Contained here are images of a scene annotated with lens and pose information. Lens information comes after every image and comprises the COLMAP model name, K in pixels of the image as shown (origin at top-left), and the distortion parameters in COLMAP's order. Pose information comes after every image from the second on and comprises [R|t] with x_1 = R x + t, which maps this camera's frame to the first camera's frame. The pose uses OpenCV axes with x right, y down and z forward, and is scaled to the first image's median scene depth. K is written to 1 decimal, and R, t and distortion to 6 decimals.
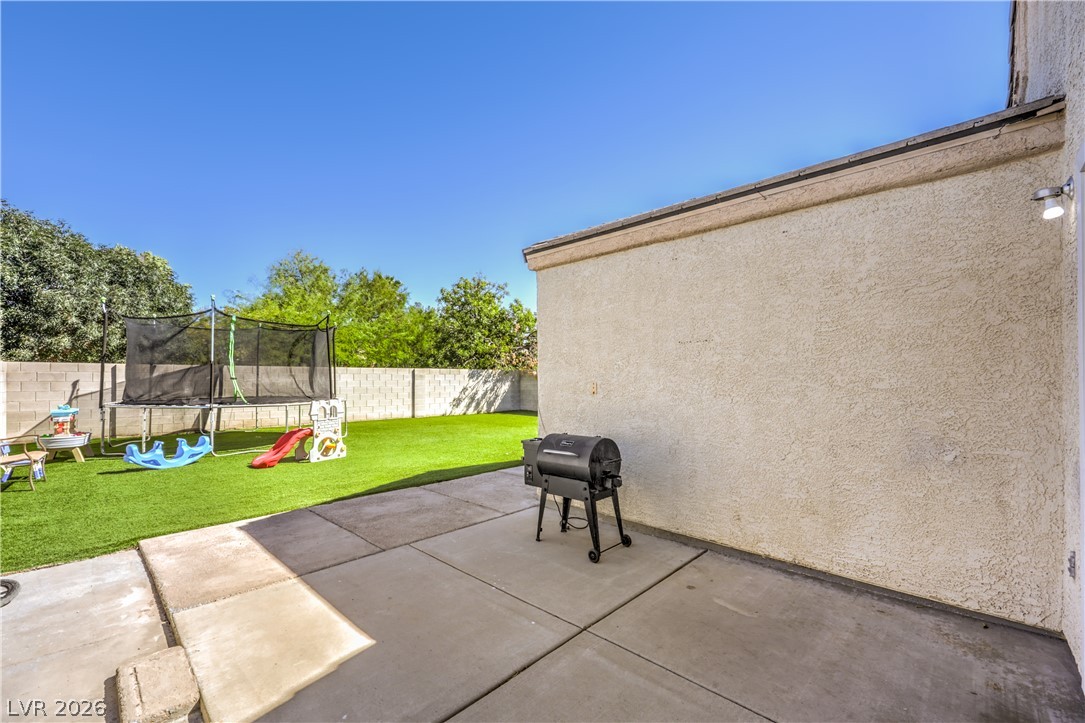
lens RADIAL K [[457.2, 0, 539.2], [0, 457.2, 376.7], [0, 0, 1]] dist [-0.002738, -0.000527]
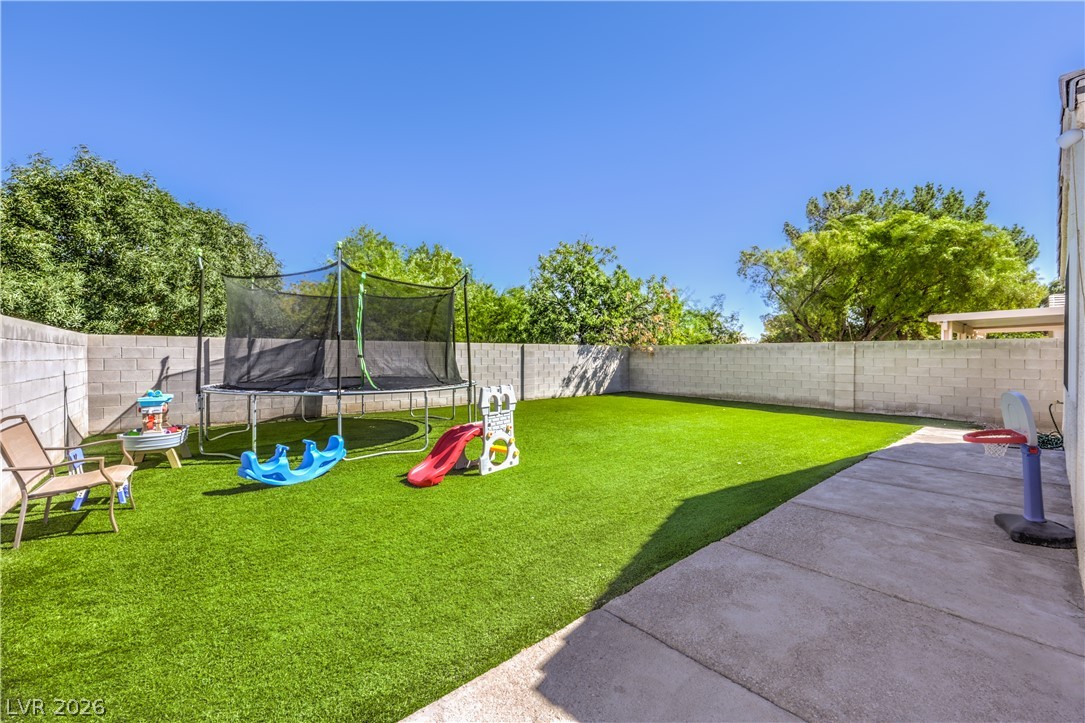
lens RADIAL K [[446.5, 0, 544.2], [0, 446.5, 358.4], [0, 0, 1]] dist [-0.001487, -0.000028]
pose [[0.996939, 0.002309, -0.078154, -0.250062], [-0.001380, 0.999928, 0.011933, -0.000592], [0.078176, -0.011789, 0.996870, 0.229606]]
